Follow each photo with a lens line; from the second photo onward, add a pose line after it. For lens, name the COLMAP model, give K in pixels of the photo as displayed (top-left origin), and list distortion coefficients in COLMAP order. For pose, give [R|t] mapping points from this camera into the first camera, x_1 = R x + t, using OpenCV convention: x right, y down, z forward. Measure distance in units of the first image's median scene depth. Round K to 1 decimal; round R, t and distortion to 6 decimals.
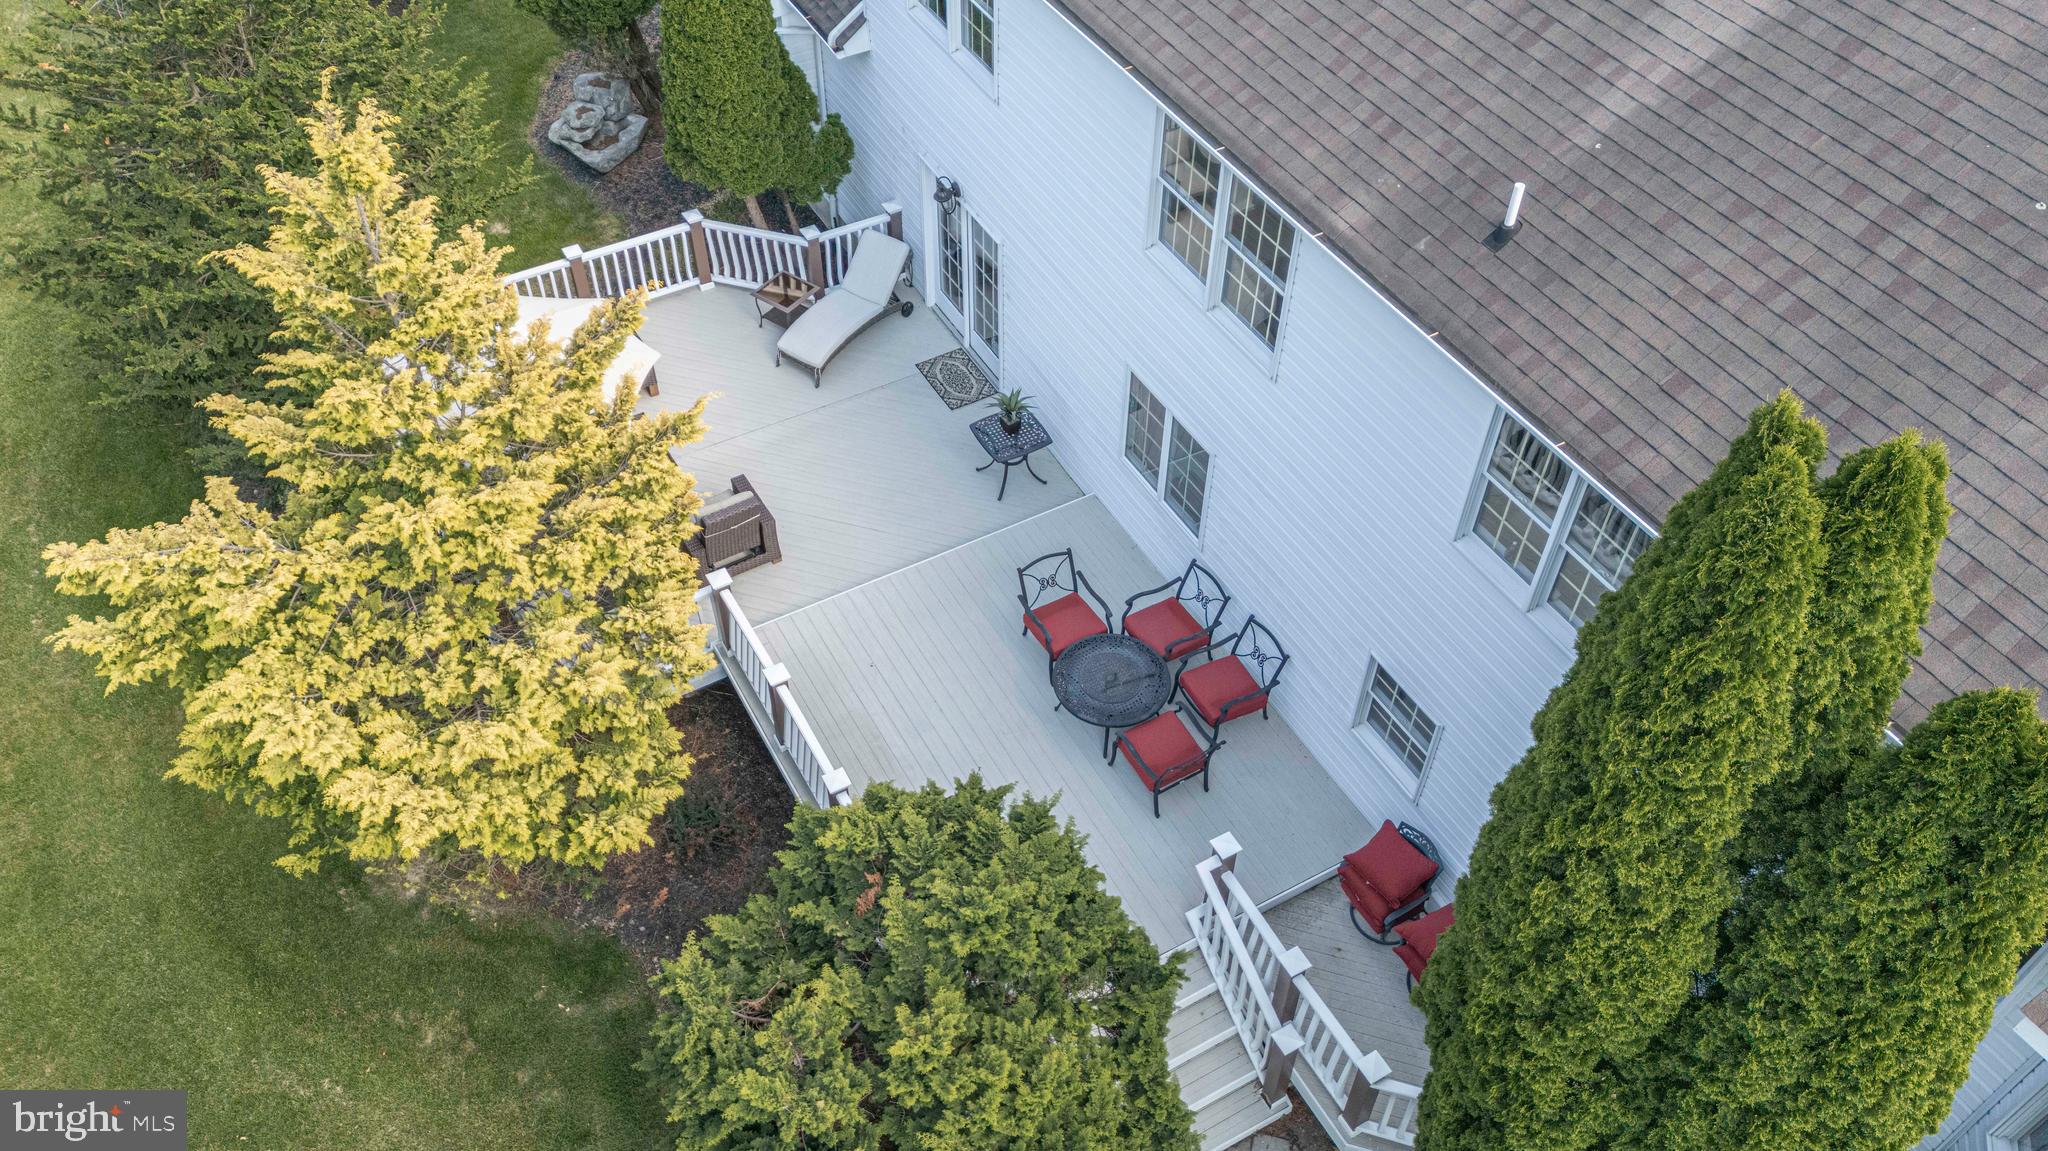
lens RADIAL K [[1573.3, 0, 1024.0], [0, 1573.3, 575.5], [0, 0, 1]] dist [0.043224, -0.002173]
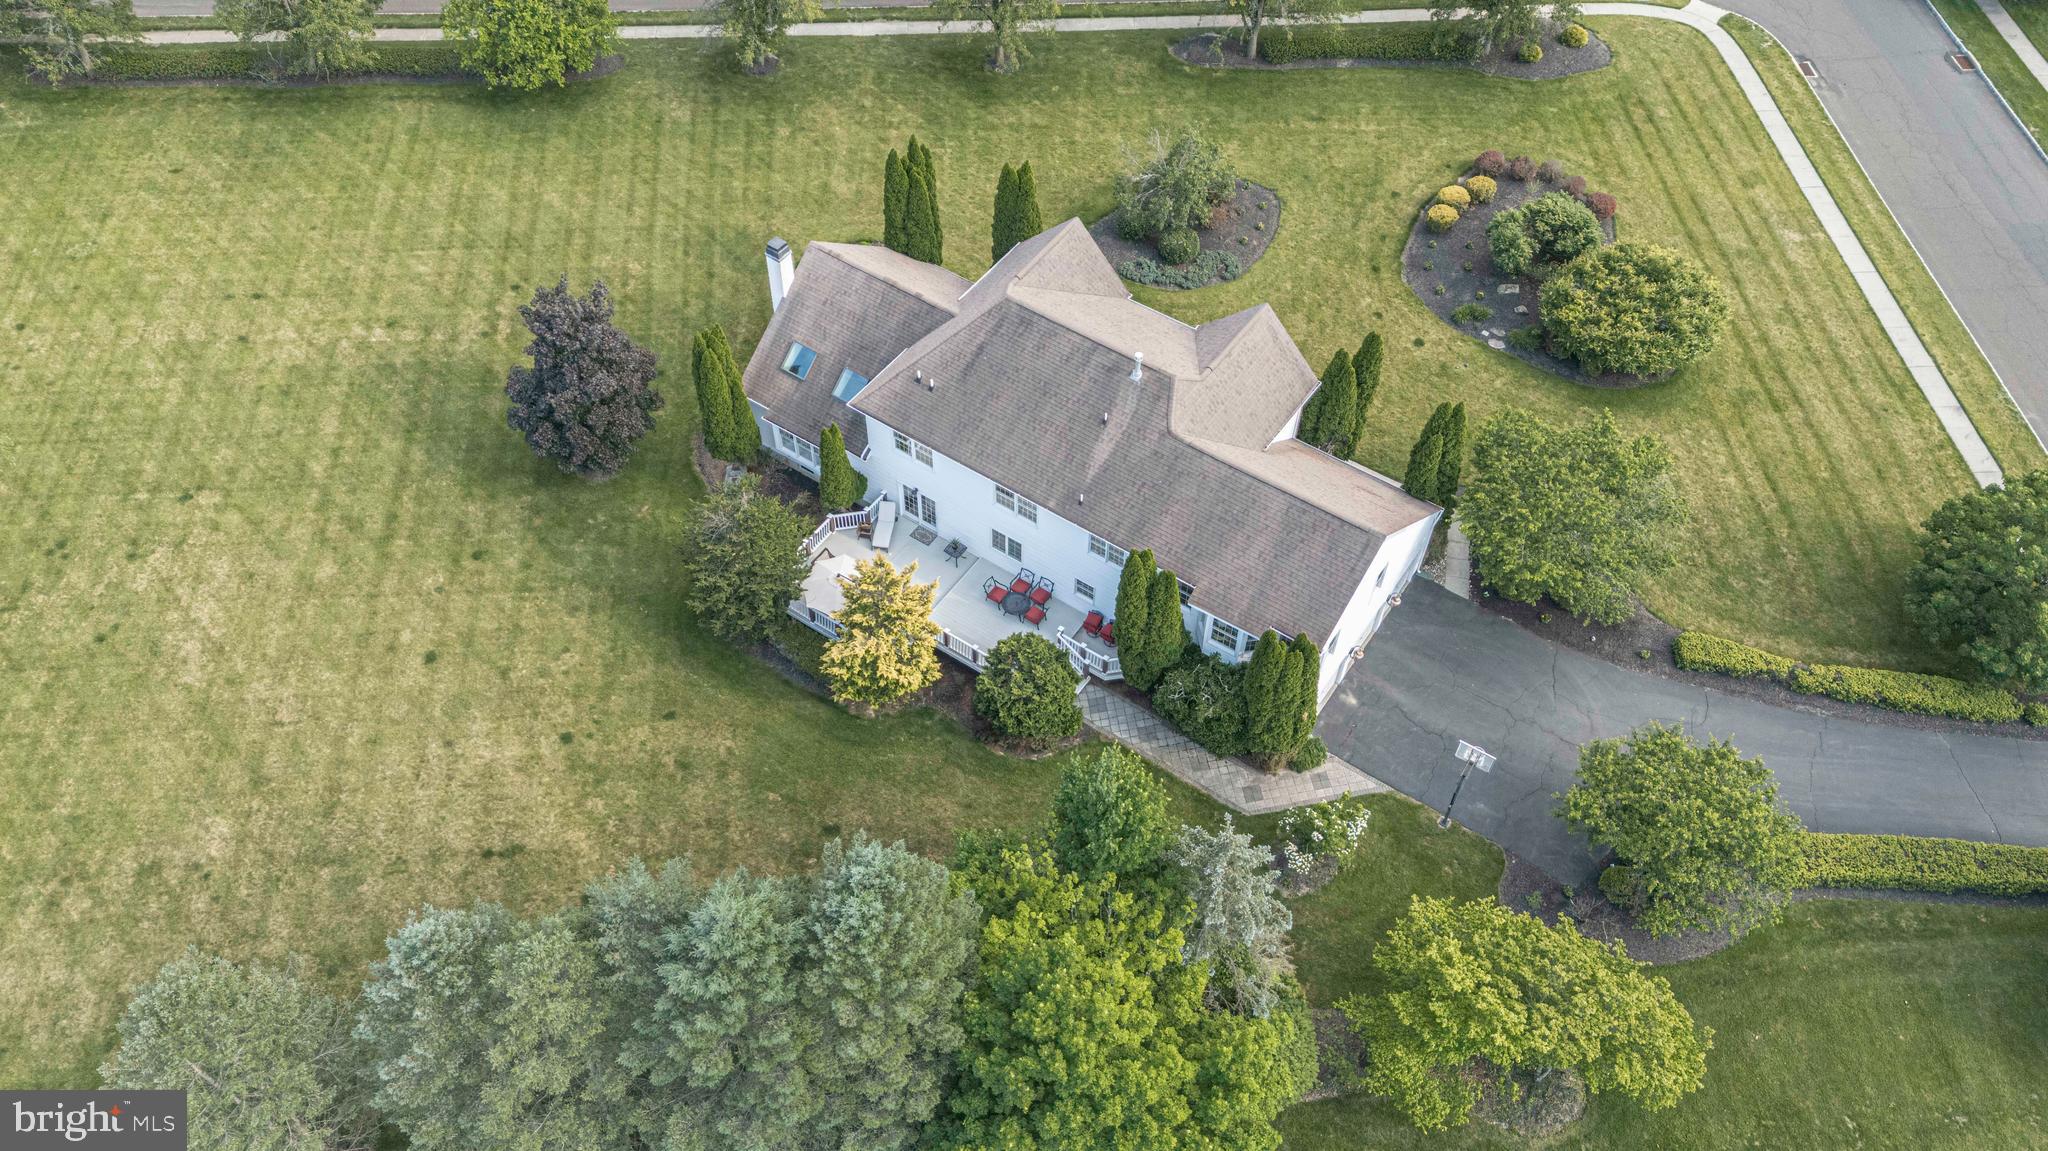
lens RADIAL K [[1484.3, 0, 1024.0], [0, 1484.3, 575.5], [0, 0, 1]] dist [0.033648, -0.000929]
pose [[0.897510, -0.347276, 0.271802, -1.066493], [0.324572, 0.937434, 0.125979, -0.541067], [-0.298546, -0.024849, 0.954072, -3.020717]]
